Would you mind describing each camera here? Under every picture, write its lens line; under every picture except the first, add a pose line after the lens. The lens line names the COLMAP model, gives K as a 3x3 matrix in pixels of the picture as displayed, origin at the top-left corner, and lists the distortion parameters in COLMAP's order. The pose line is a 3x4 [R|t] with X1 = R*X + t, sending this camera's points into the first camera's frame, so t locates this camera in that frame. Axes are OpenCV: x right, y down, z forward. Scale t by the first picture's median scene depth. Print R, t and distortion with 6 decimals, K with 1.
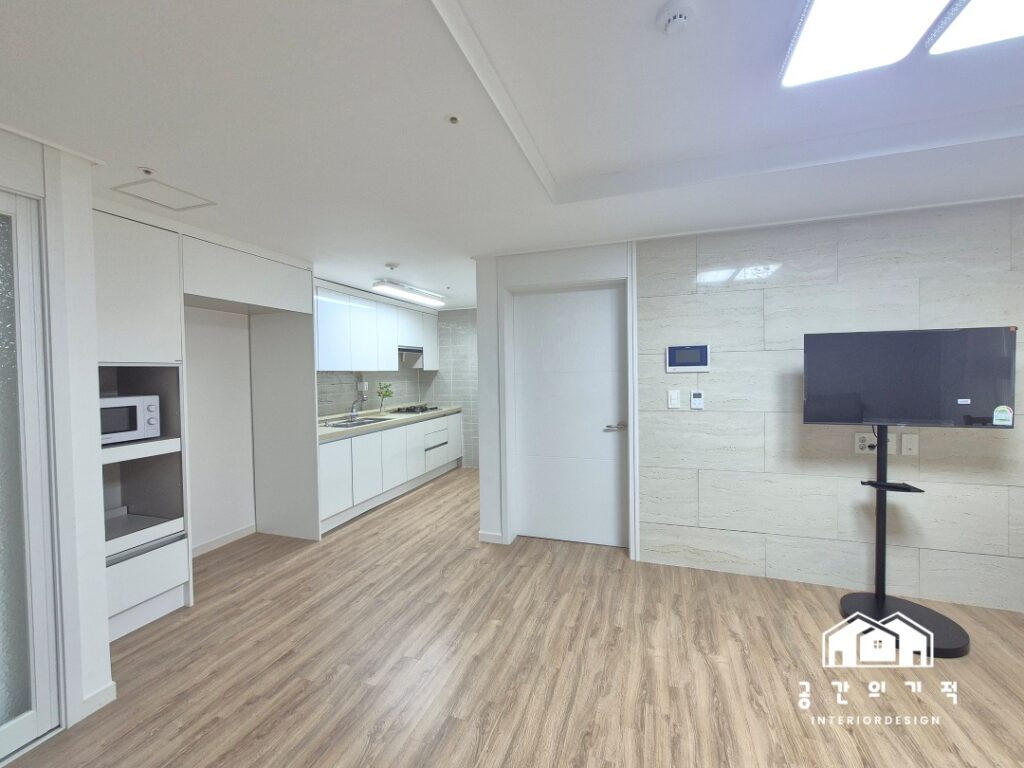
lens RADIAL K [[418.4, 0, 514.9], [0, 418.4, 381.0], [0, 0, 1]] dist [-0.001245, 0.001379]
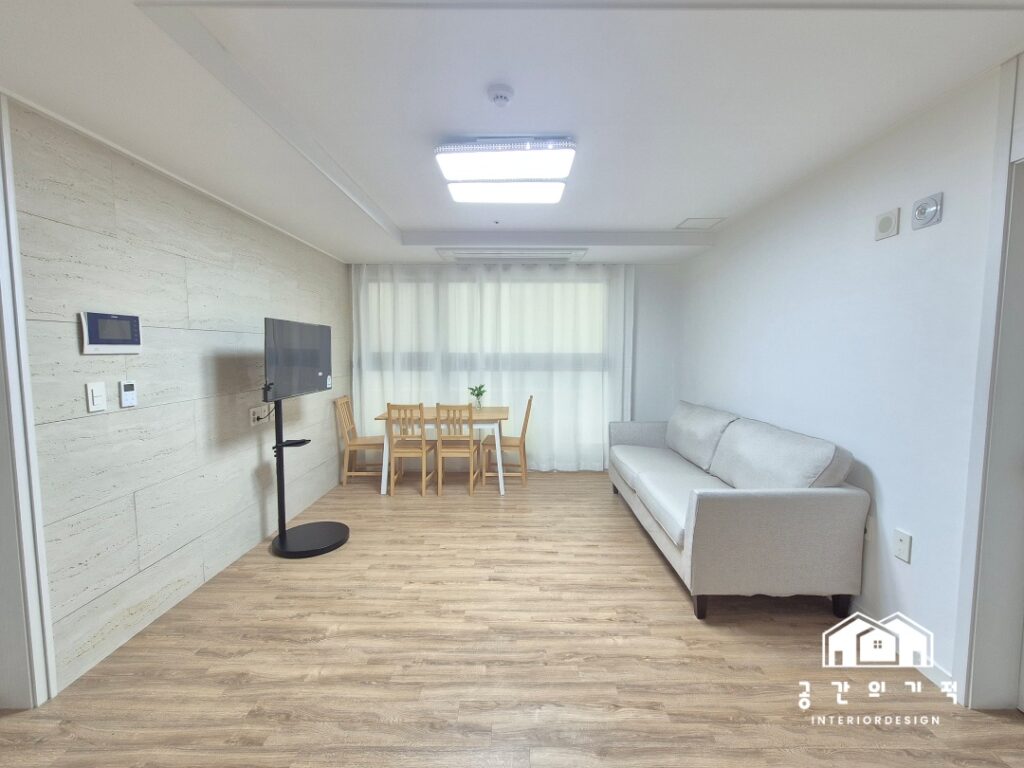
lens RADIAL K [[418.4, 0, 514.8], [0, 418.4, 381.2], [0, 0, 1]] dist [-0.001245, 0.001379]
pose [[-0.320210, -0.054038, 0.945804, -0.479529], [0.026881, 0.997451, 0.066090, -0.004854], [-0.946965, 0.046587, -0.317942, 0.690567]]
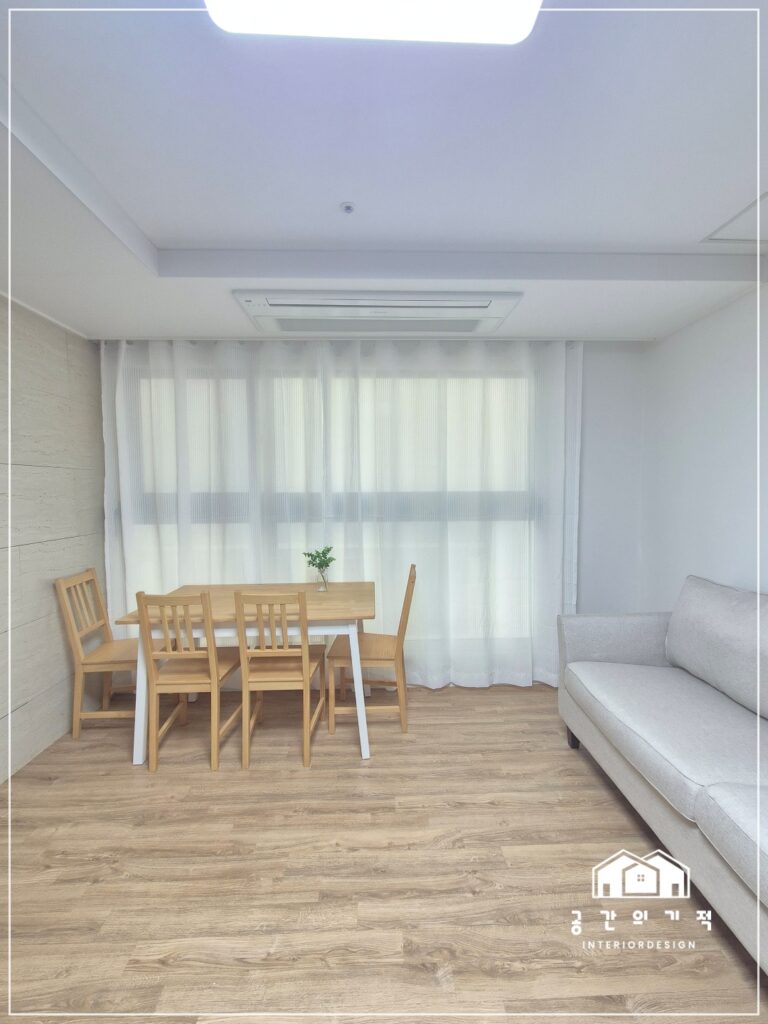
lens RADIAL K [[418.4, 0, 387.1], [0, 418.4, 514.7], [0, 0, 1]] dist [-0.001245, 0.001379]
pose [[-0.348610, -0.032940, 0.936689, 0.224328], [0.036888, 0.998126, 0.048829, -0.000437], [-0.936542, 0.051575, -0.346742, 0.477645]]
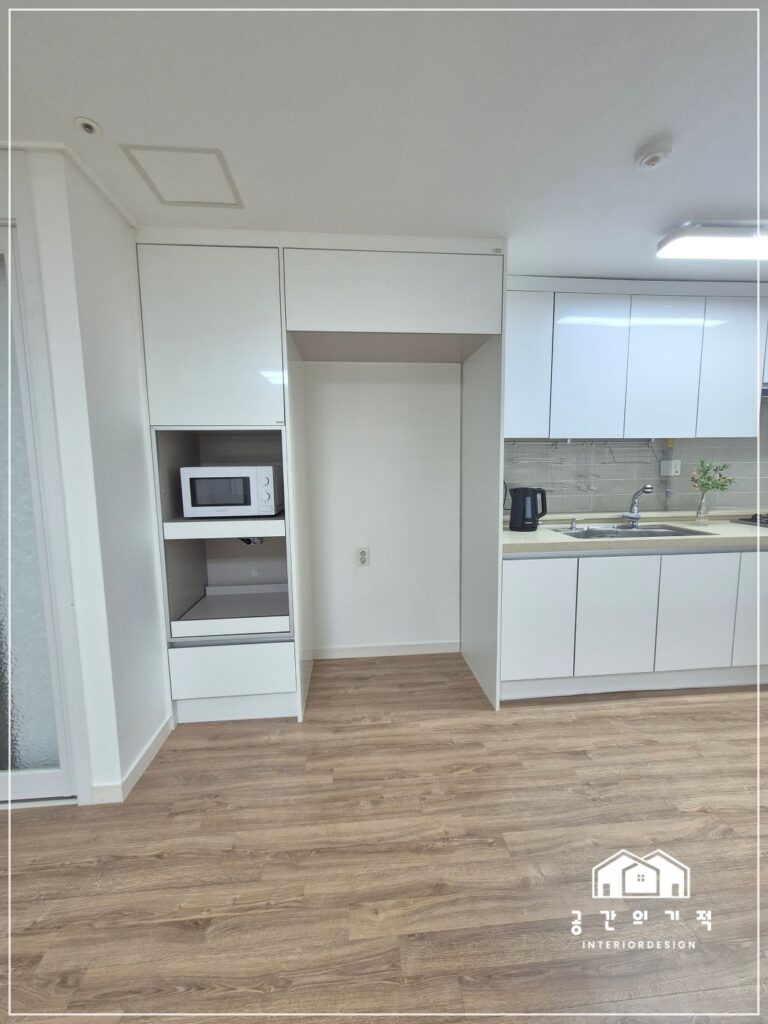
lens RADIAL K [[418.4, 0, 385.4], [0, 418.4, 515.5], [0, 0, 1]] dist [-0.001245, 0.001379]
pose [[0.394752, 0.115486, -0.911501, 0.006480], [-0.014437, 0.992726, 0.119525, 0.028344], [0.918674, -0.034023, 0.393548, 0.849743]]
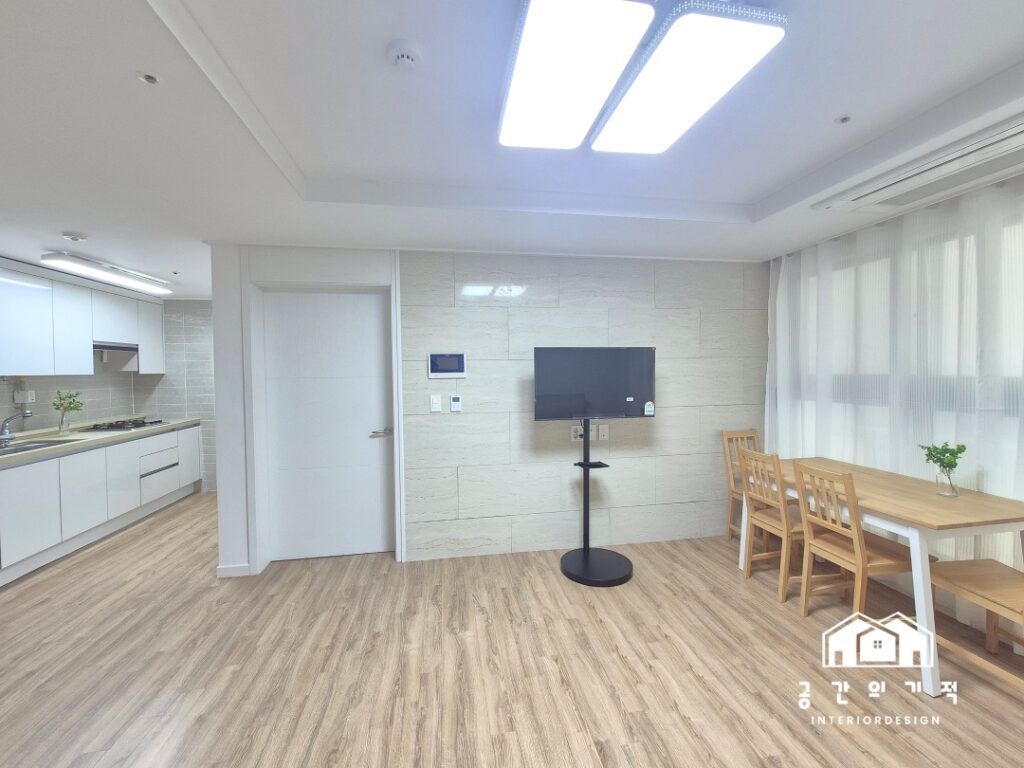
lens RADIAL K [[418.4, 0, 515.0], [0, 418.4, 380.8], [0, 0, 1]] dist [-0.001245, 0.001379]
pose [[0.878151, -0.005956, 0.478347, 0.053536], [0.008880, 0.999953, -0.003852, -0.008836], [-0.478302, 0.007631, 0.878162, -0.042169]]
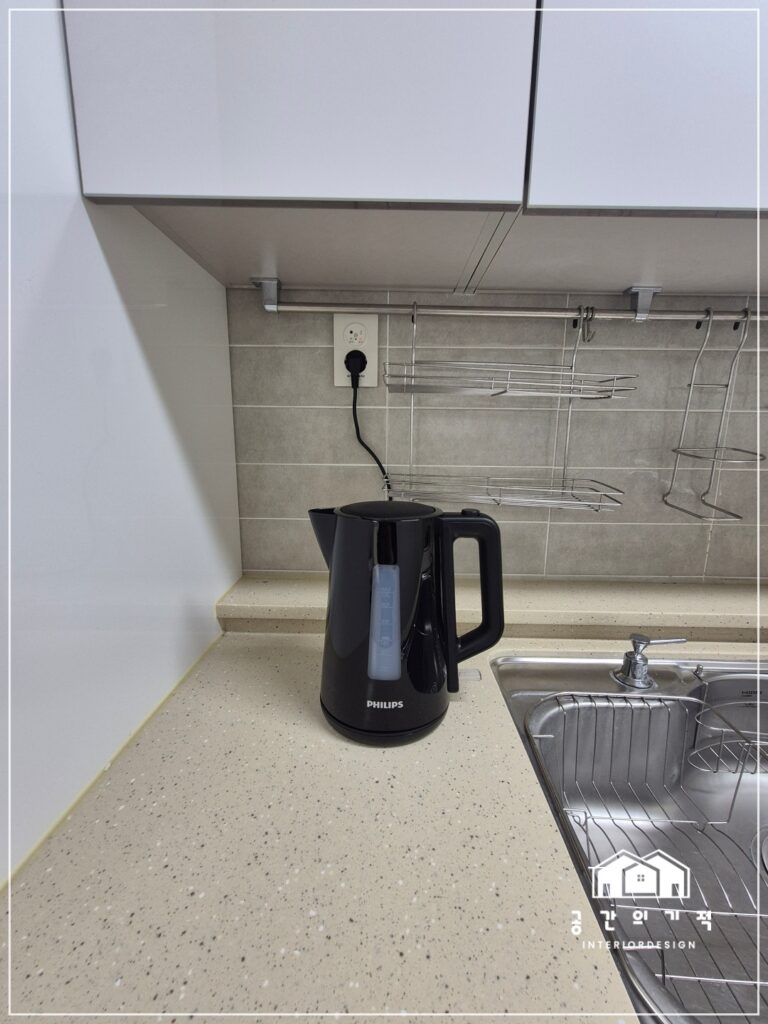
lens RADIAL K [[418.4, 0, 388.9], [0, 418.4, 512.7], [0, 0, 1]] dist [-0.001245, 0.001379]
pose [[0.305015, 0.194384, -0.932298, -0.594435], [-0.041187, 0.980724, 0.191006, 0.043657], [0.951456, -0.019861, 0.307142, 1.483999]]
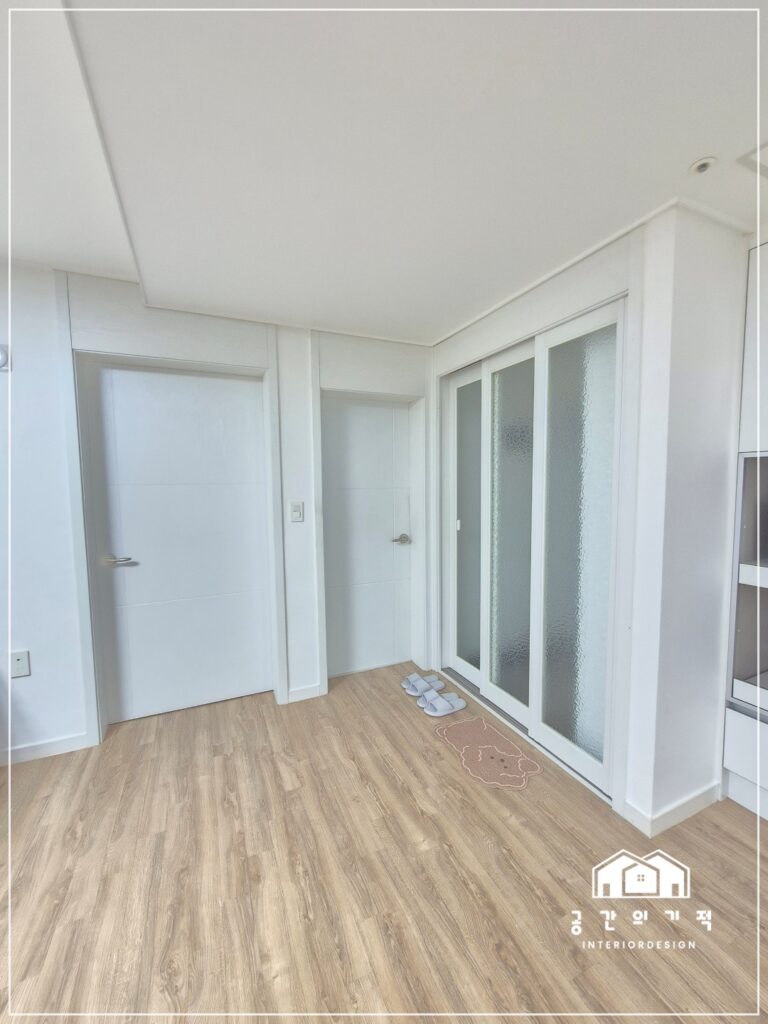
lens RADIAL K [[418.4, 0, 387.6], [0, 418.4, 514.7], [0, 0, 1]] dist [-0.001245, 0.001379]
pose [[-0.728269, 0.077812, -0.680859, -0.000248], [0.007777, 0.994407, 0.105328, -0.012239], [0.685247, 0.071412, -0.724801, 0.869761]]
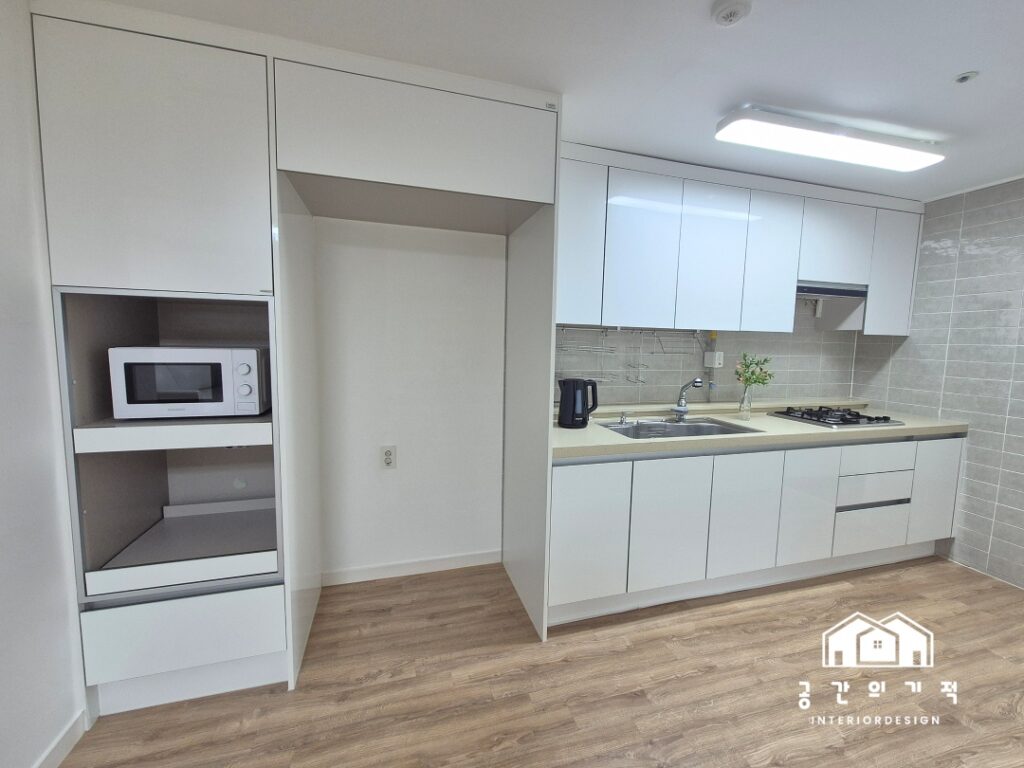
lens RADIAL K [[418.4, 0, 513.6], [0, 418.4, 380.9], [0, 0, 1]] dist [-0.001245, 0.001379]
pose [[0.570794, 0.104251, -0.814448, -0.122699], [-0.048964, 0.994463, 0.092978, 0.004370], [0.819632, -0.013193, 0.572739, 0.928459]]
